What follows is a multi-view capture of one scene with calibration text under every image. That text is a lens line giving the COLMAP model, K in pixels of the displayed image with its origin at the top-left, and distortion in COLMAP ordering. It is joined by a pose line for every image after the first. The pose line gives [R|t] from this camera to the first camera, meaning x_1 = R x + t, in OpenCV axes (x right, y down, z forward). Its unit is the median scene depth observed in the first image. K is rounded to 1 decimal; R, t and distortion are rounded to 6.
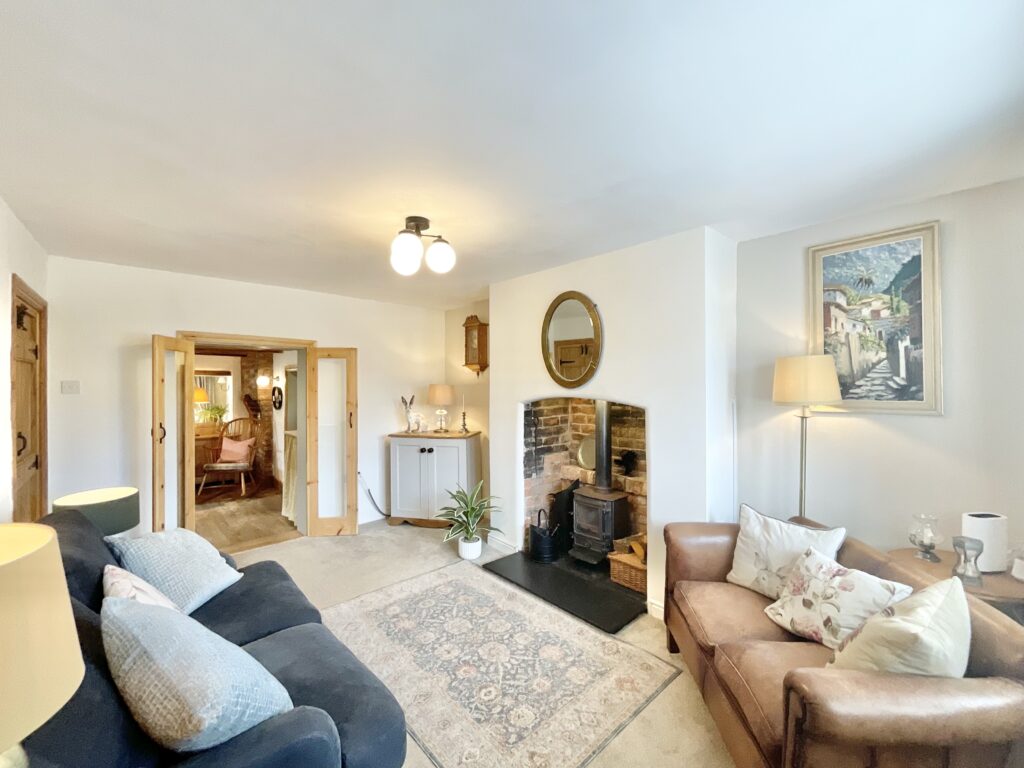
lens RADIAL K [[417.9, 0, 510.2], [0, 417.9, 384.4], [0, 0, 1]] dist [0.004294, -0.001538]
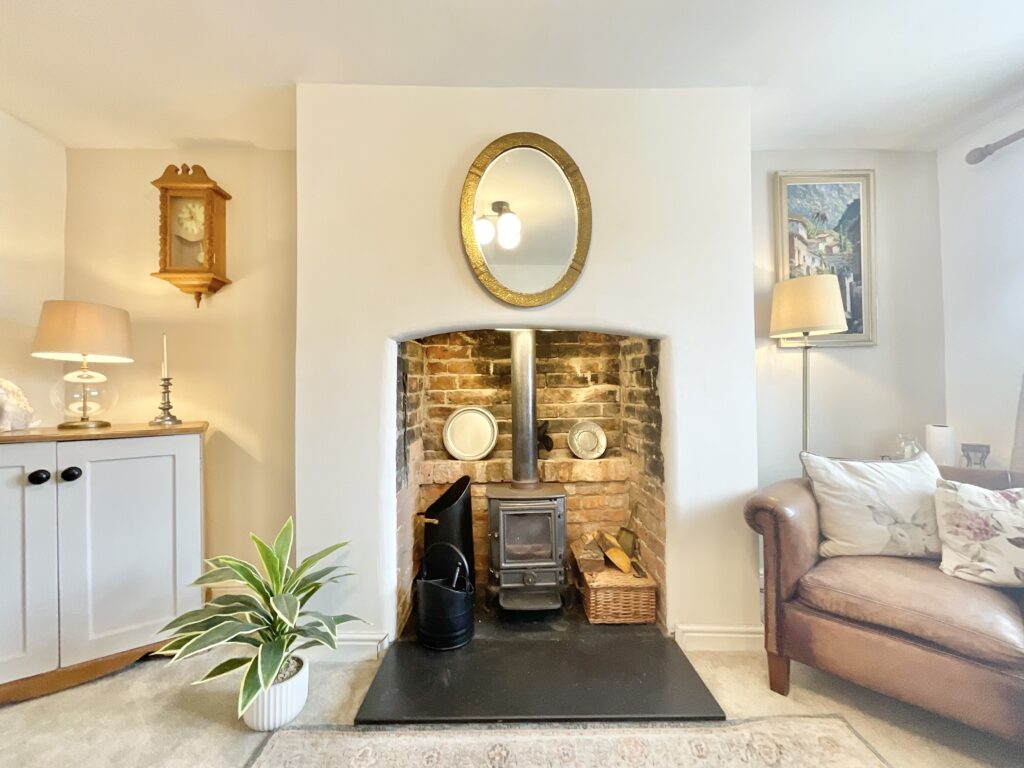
lens RADIAL K [[417.9, 0, 512.9], [0, 417.9, 385.7], [0, 0, 1]] dist [0.004294, -0.001538]
pose [[0.664138, 0.007216, 0.747575, -0.363499], [0.008579, 0.999814, -0.017272, 0.158680], [-0.747561, 0.017884, 0.663953, 0.823509]]
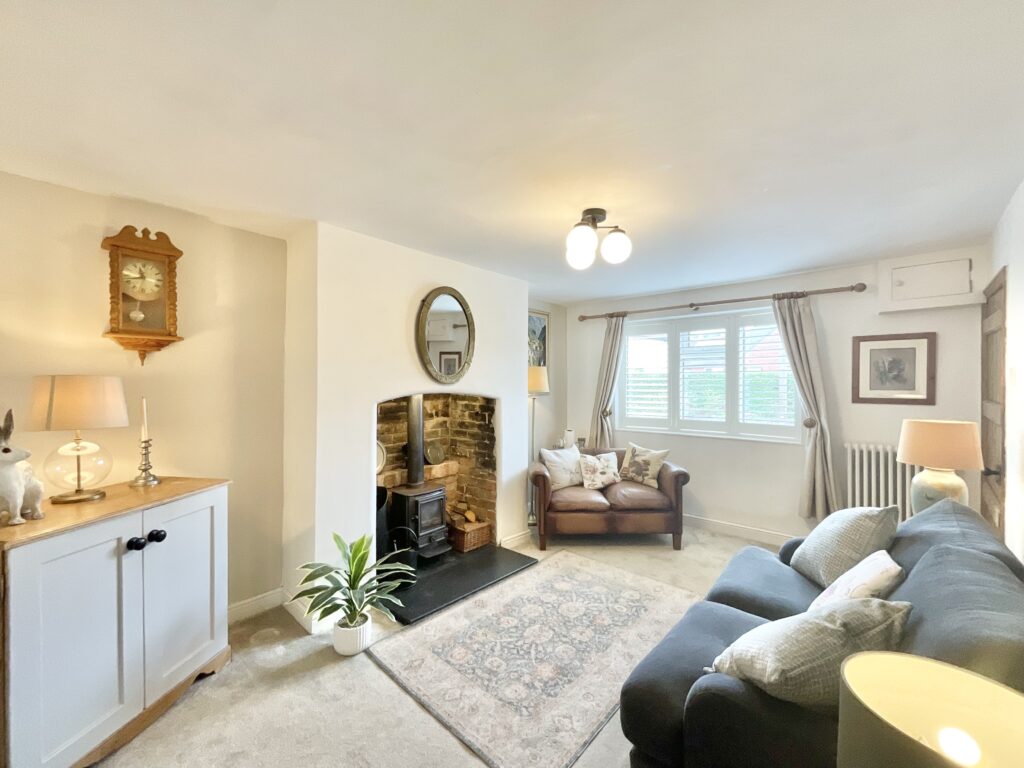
lens RADIAL K [[417.9, 0, 513.0], [0, 417.9, 385.6], [0, 0, 1]] dist [0.004294, -0.001538]
pose [[-0.096068, -0.003502, 0.995369, -1.109987], [-0.001045, 0.999994, 0.003417, 0.012263], [-0.995374, -0.000712, -0.096071, 1.201701]]
